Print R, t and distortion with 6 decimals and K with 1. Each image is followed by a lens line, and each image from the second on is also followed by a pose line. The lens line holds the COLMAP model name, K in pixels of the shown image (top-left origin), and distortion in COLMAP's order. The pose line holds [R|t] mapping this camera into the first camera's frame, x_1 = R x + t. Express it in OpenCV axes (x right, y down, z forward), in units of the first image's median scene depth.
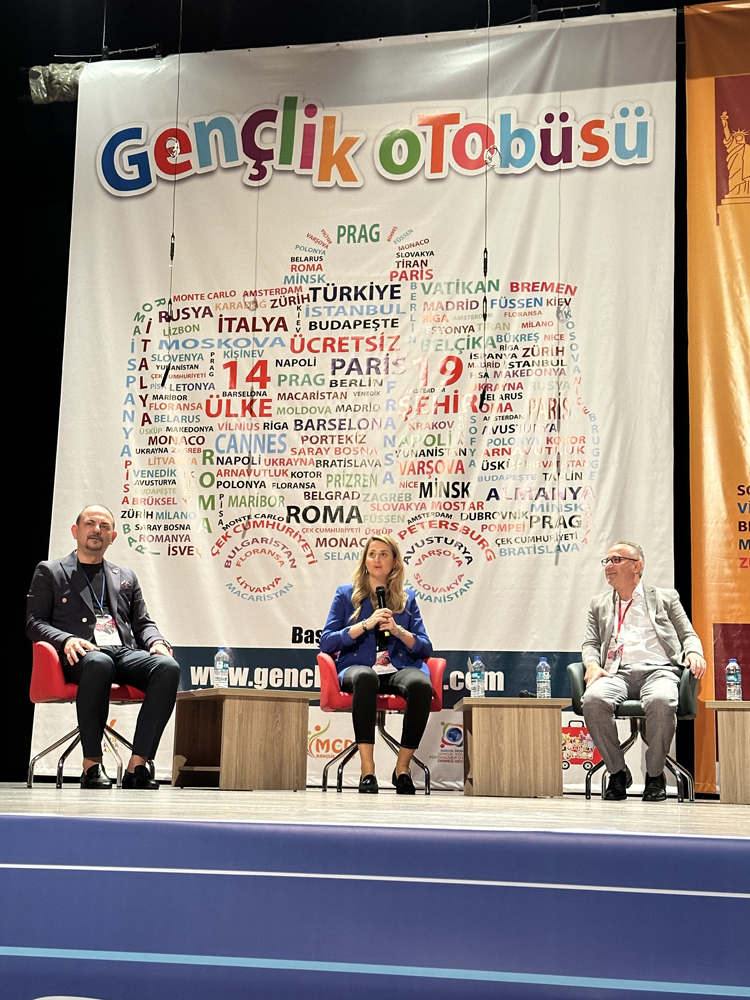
lens RADIAL K [[1467.7, 0, 372.7], [0, 1467.7, 504.7], [0, 0, 1]] dist [0.188077, -0.348953]
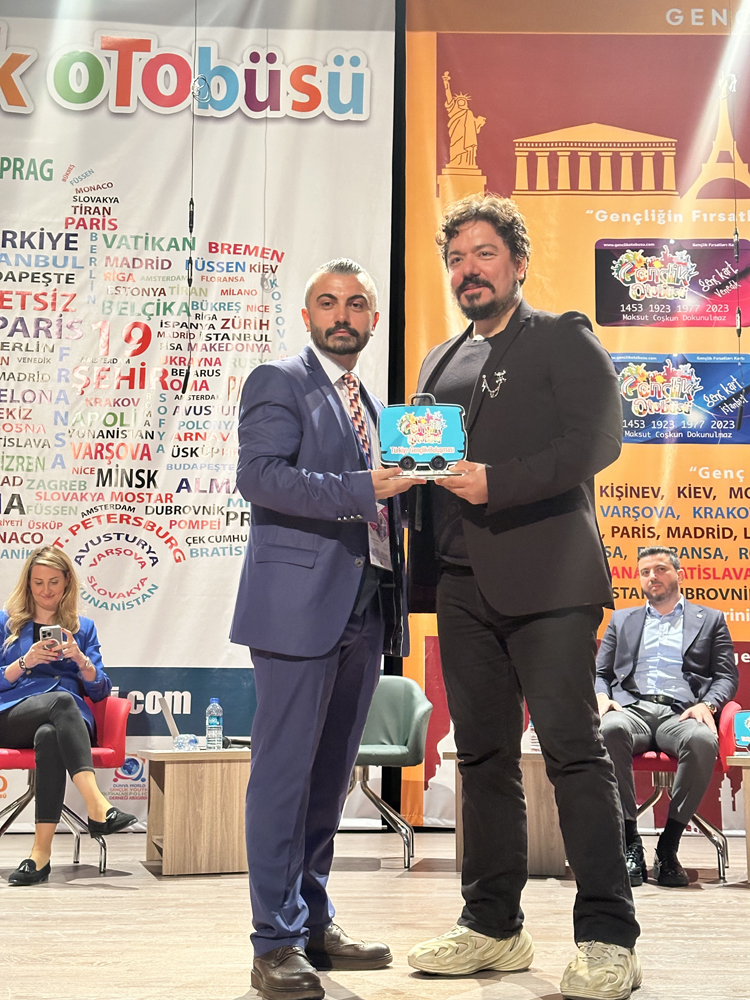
lens RADIAL K [[1363.0, 0, 384.3], [0, 1363.0, 496.4], [0, 0, 1]] dist [0.153364, -0.175701]
pose [[0.967345, 0.024962, 0.252231, -0.006968], [-0.031180, 0.999300, 0.020684, -0.020208], [-0.251538, -0.027873, 0.967446, 0.183293]]
